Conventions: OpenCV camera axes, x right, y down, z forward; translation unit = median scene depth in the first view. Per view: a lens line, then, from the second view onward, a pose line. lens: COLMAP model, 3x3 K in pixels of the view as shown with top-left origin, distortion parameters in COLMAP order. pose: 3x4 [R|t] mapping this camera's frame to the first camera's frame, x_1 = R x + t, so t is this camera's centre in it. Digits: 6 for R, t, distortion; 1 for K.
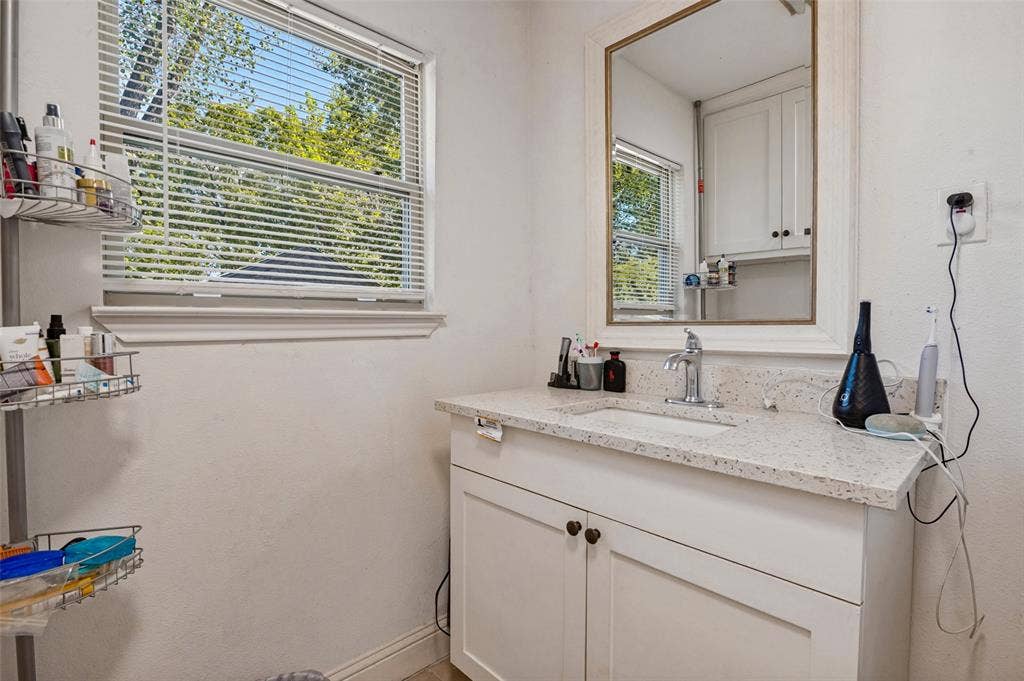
lens RADIAL K [[489.0, 0, 512.7], [0, 489.0, 332.0], [0, 0, 1]] dist [-0.018052, 0.003083]
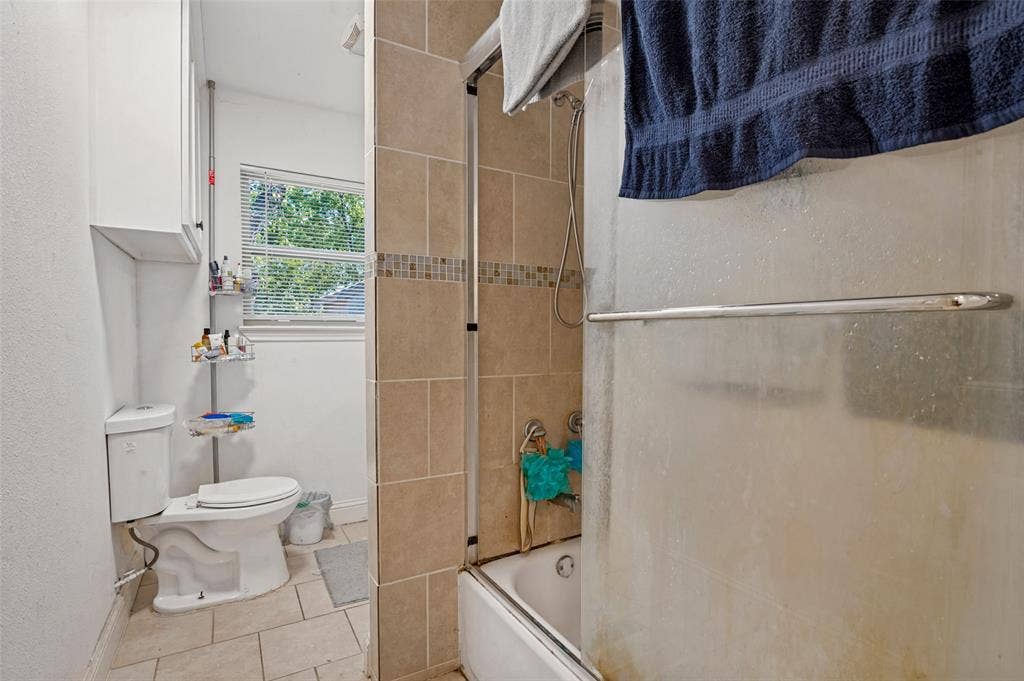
lens RADIAL K [[489.0, 0, 511.0], [0, 489.0, 343.8], [0, 0, 1]] dist [-0.018052, 0.003083]
pose [[0.972961, 0.009078, -0.230791, 1.204938], [-0.008532, 0.999958, 0.003364, 0.019350], [0.230812, -0.001303, 0.972998, -1.256416]]
